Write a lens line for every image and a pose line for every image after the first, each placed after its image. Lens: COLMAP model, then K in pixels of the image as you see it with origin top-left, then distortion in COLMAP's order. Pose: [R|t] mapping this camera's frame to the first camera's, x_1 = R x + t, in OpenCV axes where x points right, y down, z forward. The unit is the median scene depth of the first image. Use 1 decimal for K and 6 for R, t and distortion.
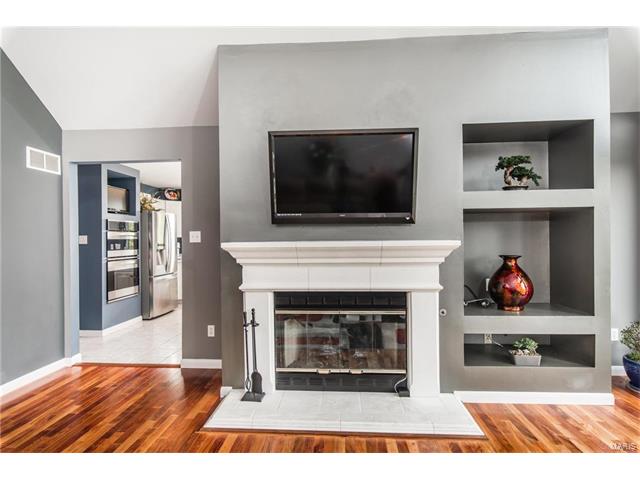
lens RADIAL K [[363.2, 0, 318.9], [0, 363.2, 240.2], [0, 0, 1]] dist [-0.004094, 0.000266]
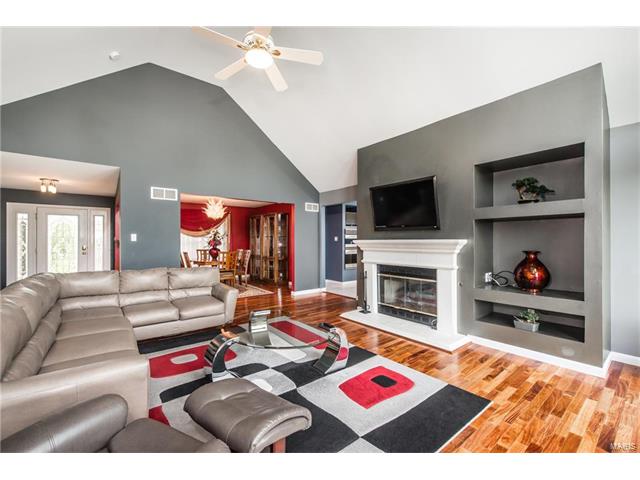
lens RADIAL K [[277.3, 0, 320.0], [0, 277.3, 240.9], [0, 0, 1]] dist [-0.001361, -0.000080]
pose [[0.674154, 0.008395, -0.738543, 0.794732], [-0.006667, 0.999964, 0.005281, 0.004141], [0.738560, 0.001364, 0.674186, -0.283950]]
